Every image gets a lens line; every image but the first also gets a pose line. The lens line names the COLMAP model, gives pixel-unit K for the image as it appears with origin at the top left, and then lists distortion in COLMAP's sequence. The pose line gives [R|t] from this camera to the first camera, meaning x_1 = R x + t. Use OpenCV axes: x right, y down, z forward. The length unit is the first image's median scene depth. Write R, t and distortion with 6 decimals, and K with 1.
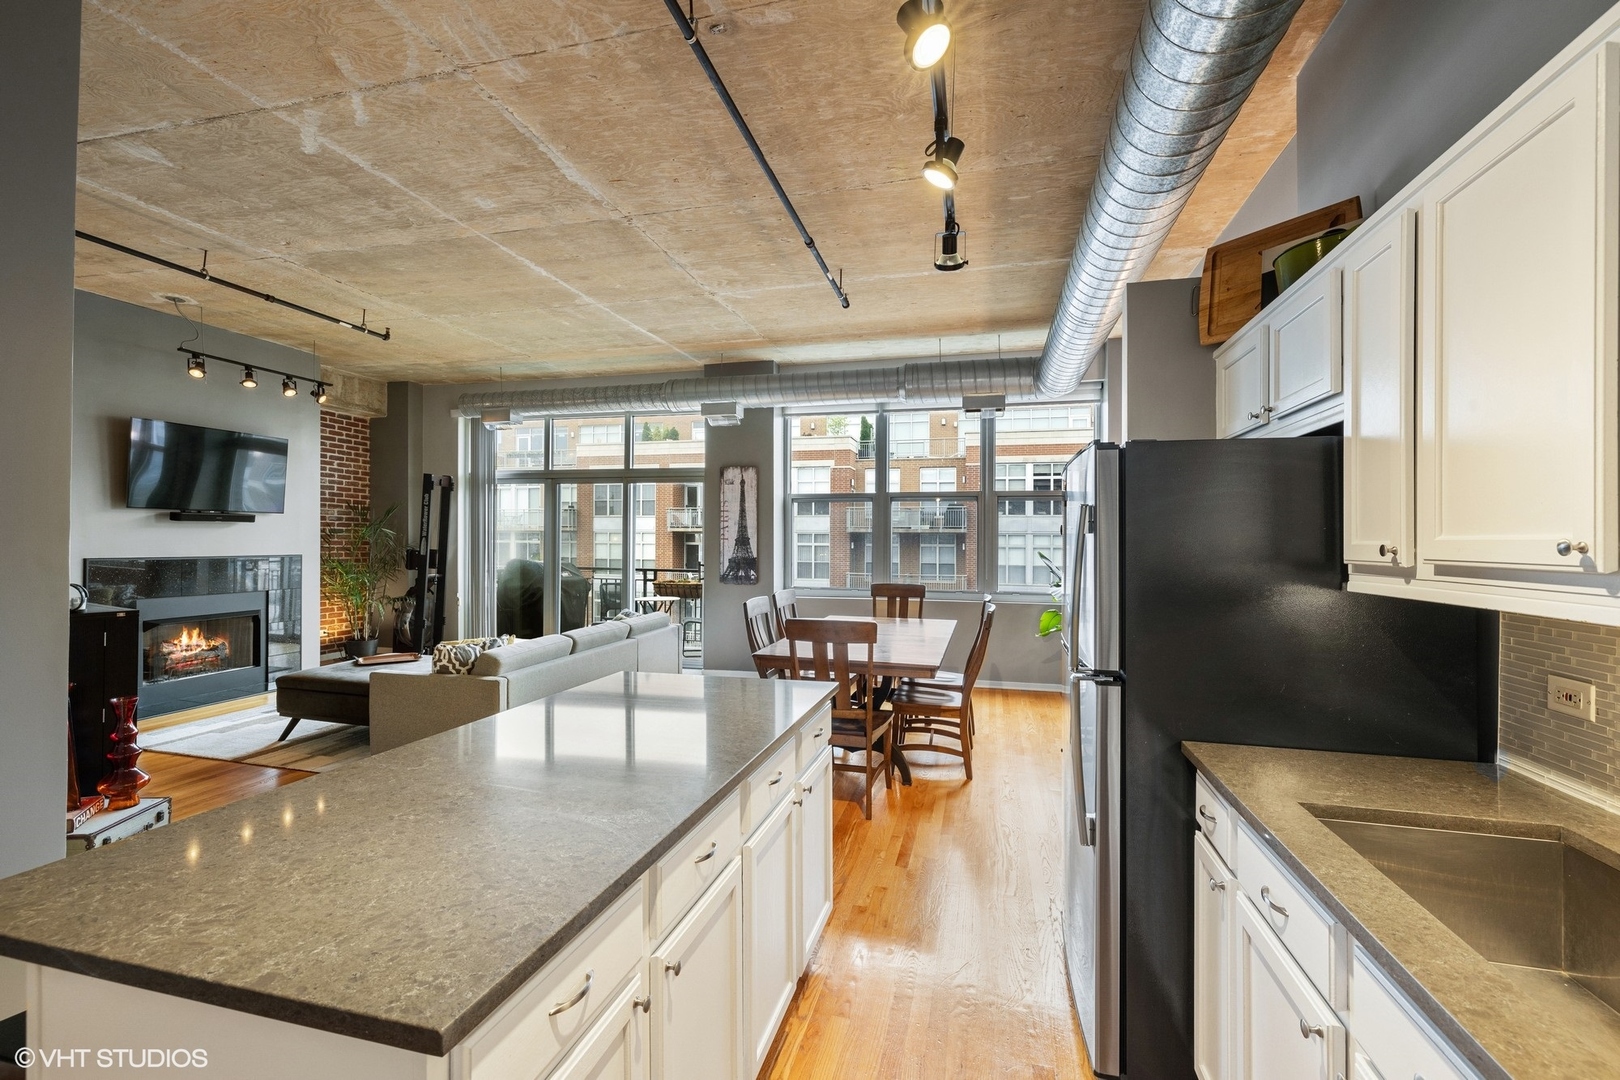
lens RADIAL K [[684.0, 0, 802.6], [0, 684.0, 547.6], [0, 0, 1]] dist [-0.001346, -0.000138]
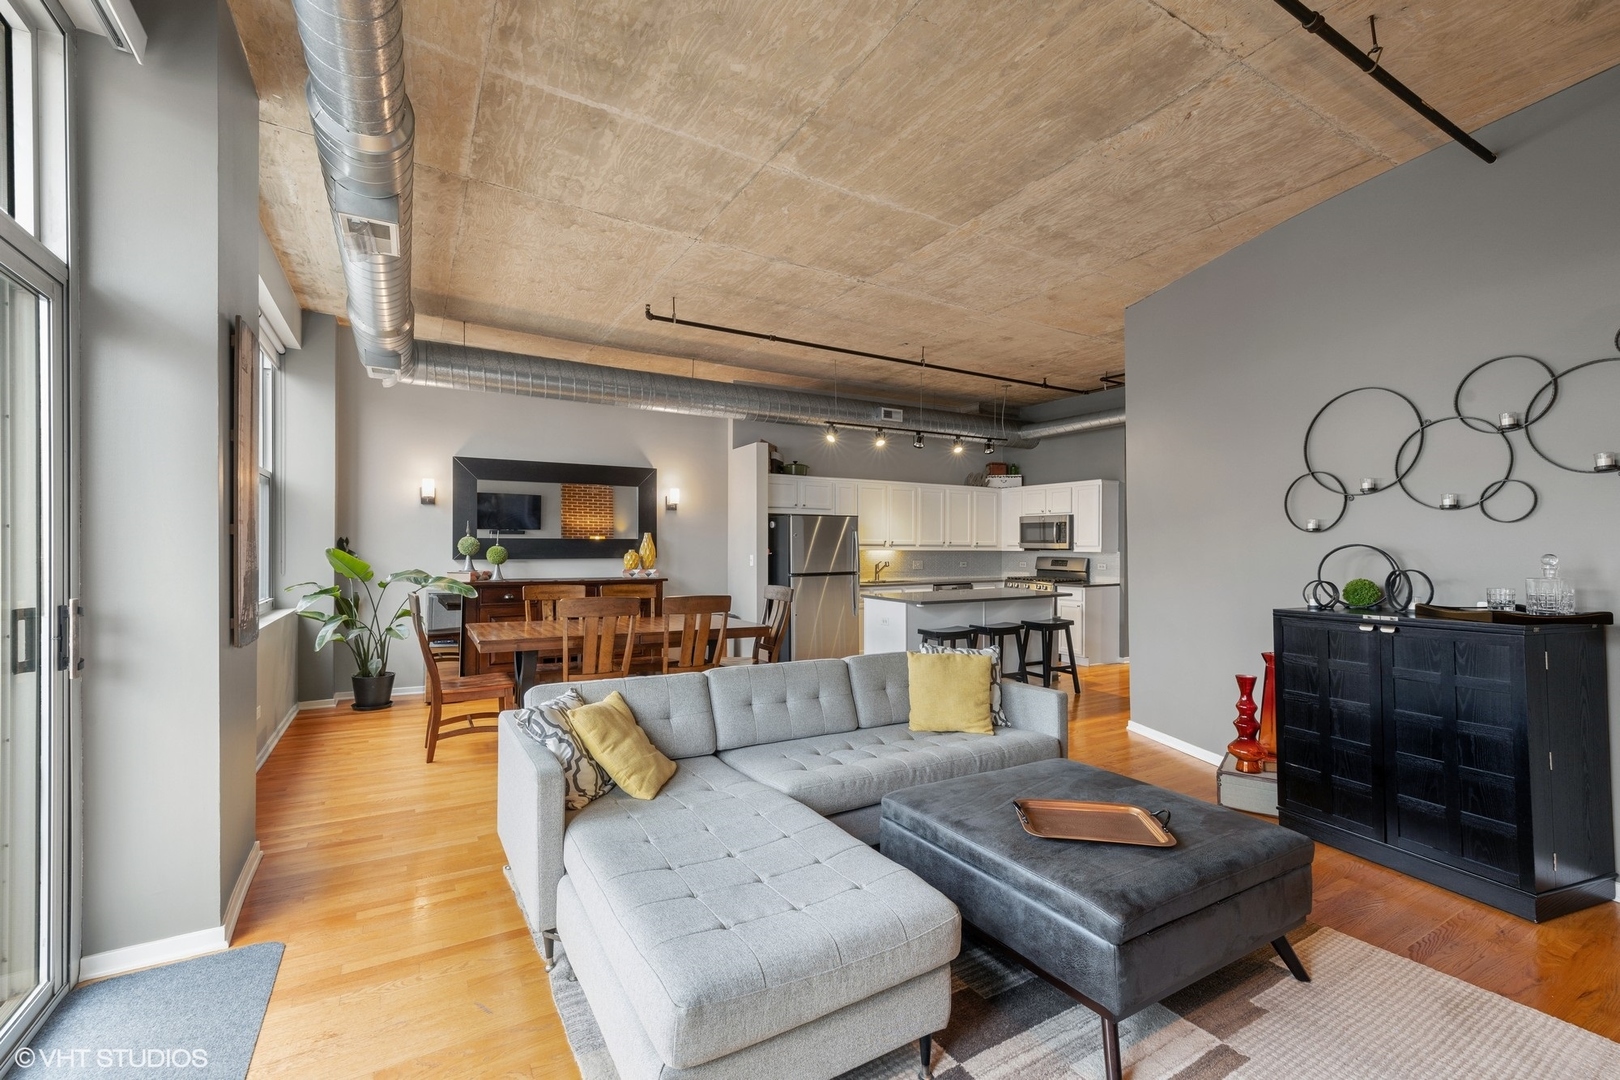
lens RADIAL K [[684.0, 0, 805.0], [0, 684.0, 547.4], [0, 0, 1]] dist [-0.001346, -0.000138]
pose [[-0.704832, -0.011369, 0.709283, -0.574443], [-0.003800, 0.999918, 0.012251, -0.003096], [-0.709364, 0.005940, -0.704817, 1.043556]]
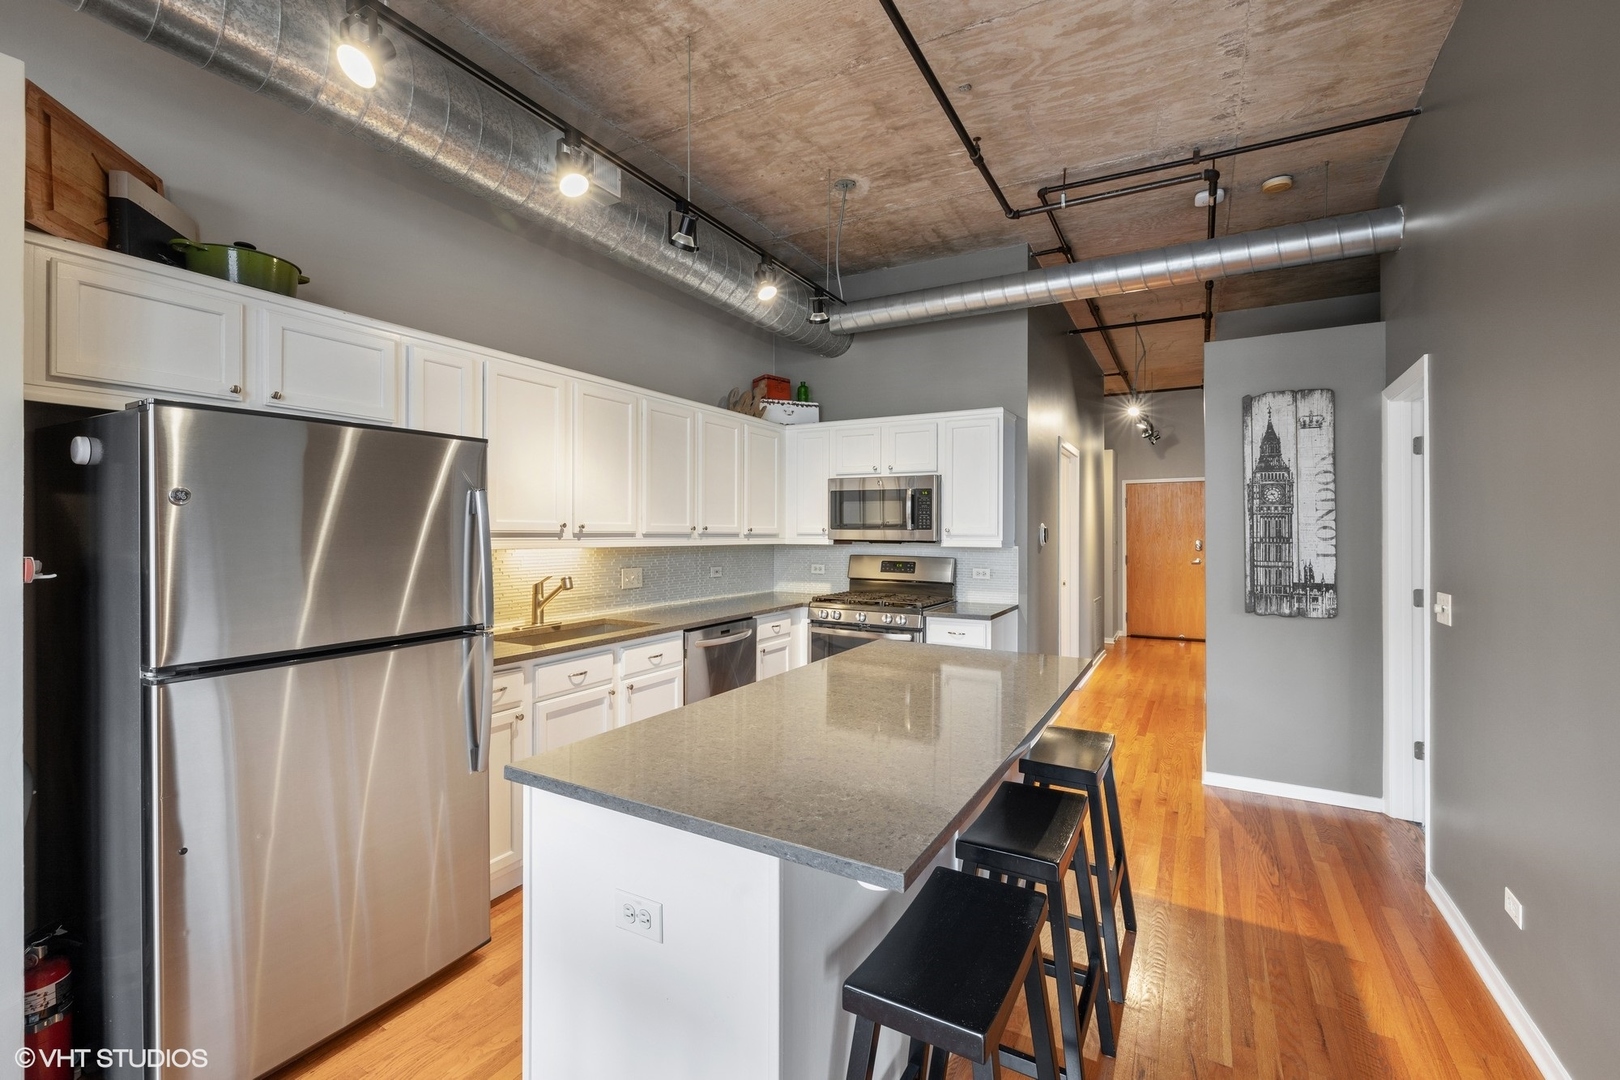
lens RADIAL K [[684.0, 0, 820.3], [0, 684.0, 528.0], [0, 0, 1]] dist [-0.001346, -0.000138]
pose [[-0.968412, -0.008771, 0.249200, -0.117887], [-0.008361, 0.999961, 0.002702, -0.000139], [-0.249214, 0.000533, -0.968448, 0.516459]]
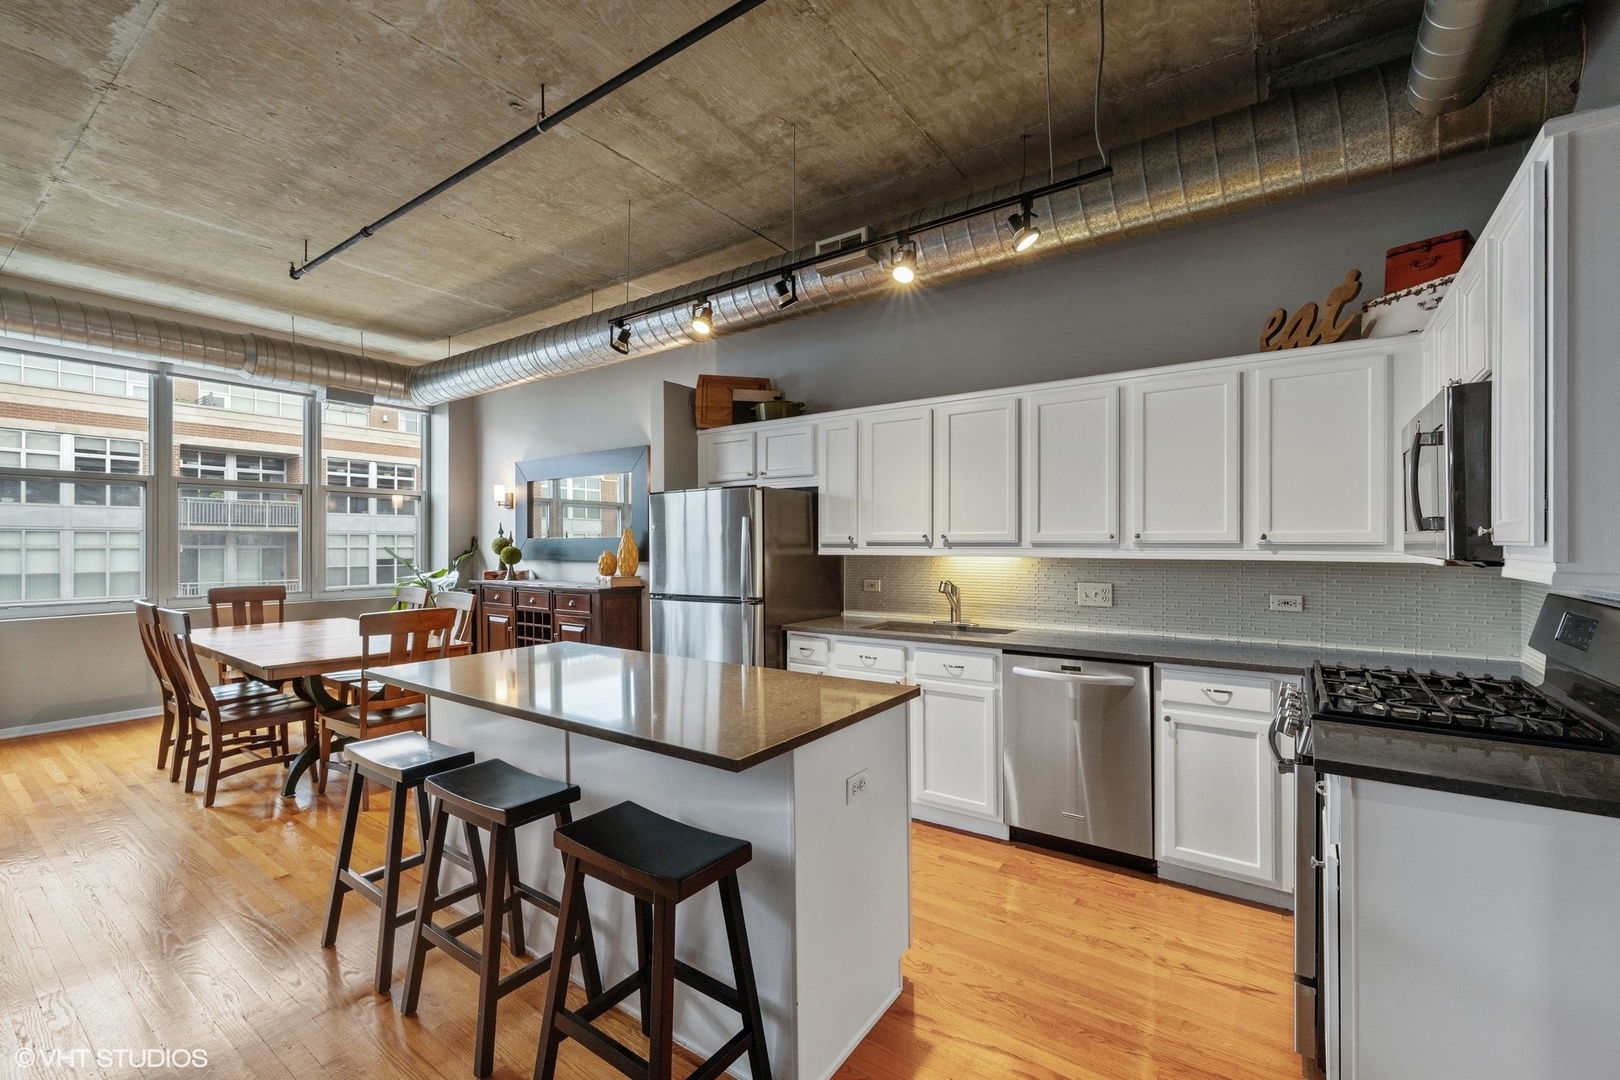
lens RADIAL K [[684.0, 0, 799.2], [0, 684.0, 548.2], [0, 0, 1]] dist [-0.001346, -0.000138]
pose [[0.363329, -0.012046, 0.931583, -0.355479], [0.010479, 0.999906, 0.008842, 0.003652], [-0.931602, 0.006549, 0.363421, 0.034035]]
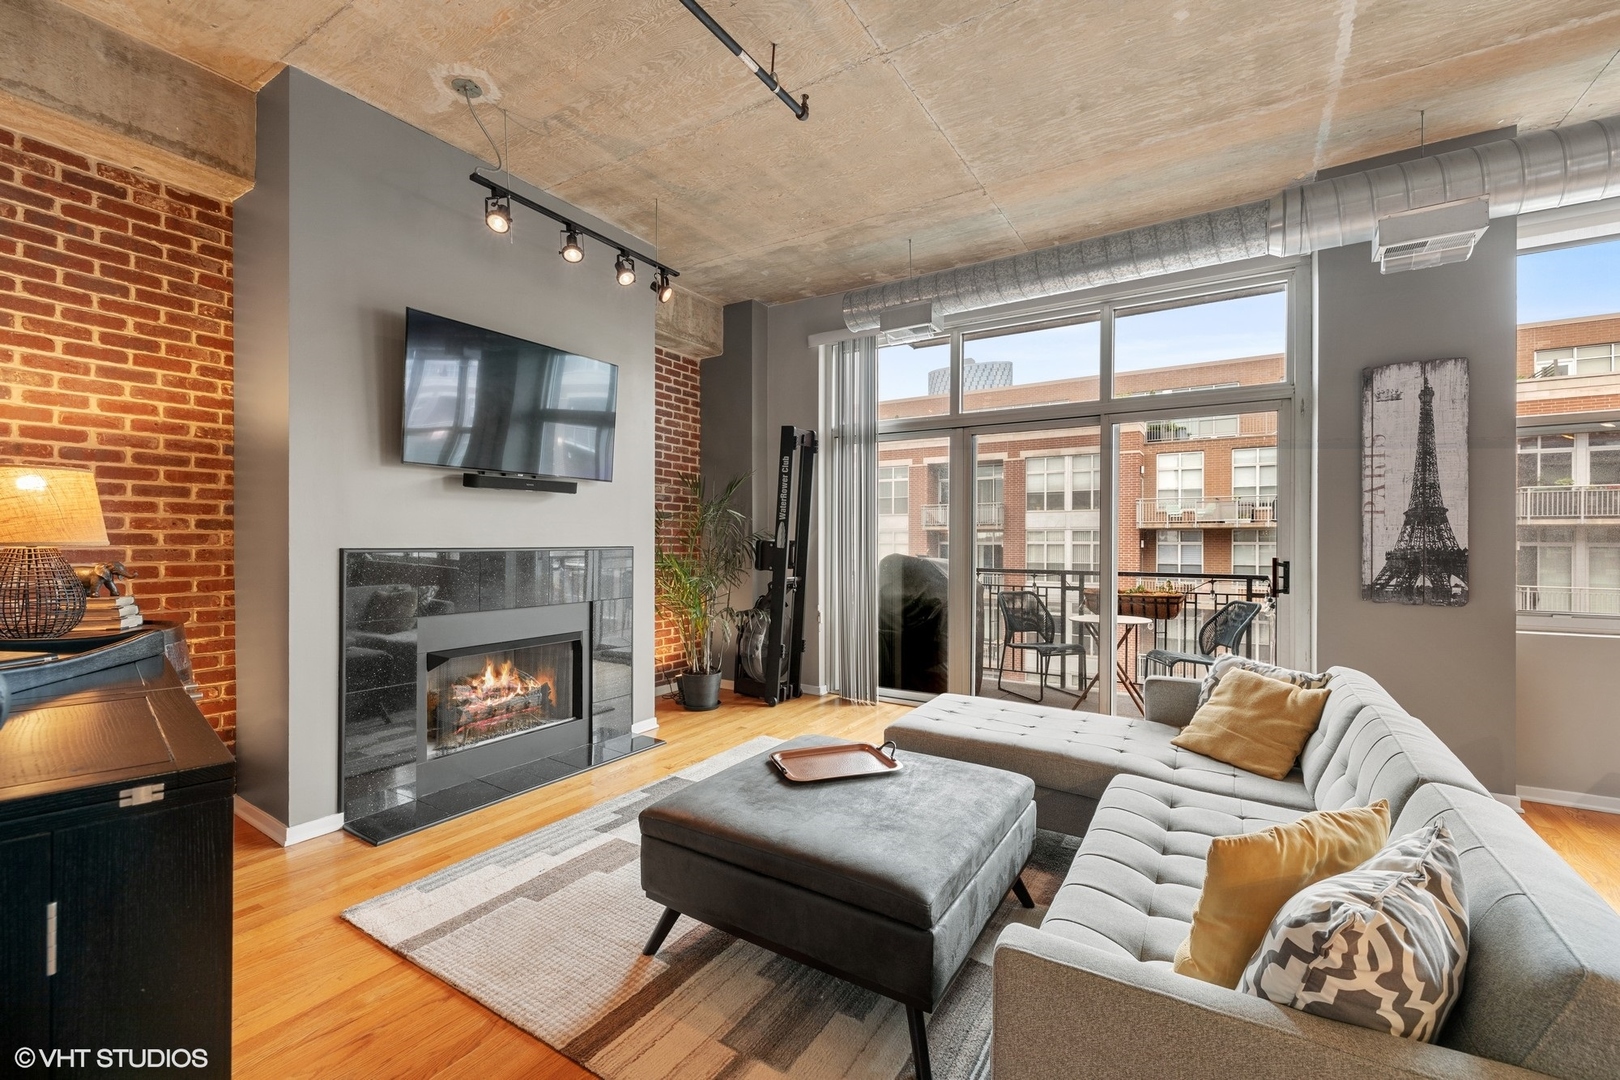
lens RADIAL K [[684.0, 0, 807.6], [0, 684.0, 546.6], [0, 0, 1]] dist [-0.001346, -0.000138]
pose [[0.951375, -0.003929, -0.308011, -0.354123], [0.002823, 0.999988, -0.004035, 0.013051], [0.308023, 0.002969, 0.951374, 0.407889]]
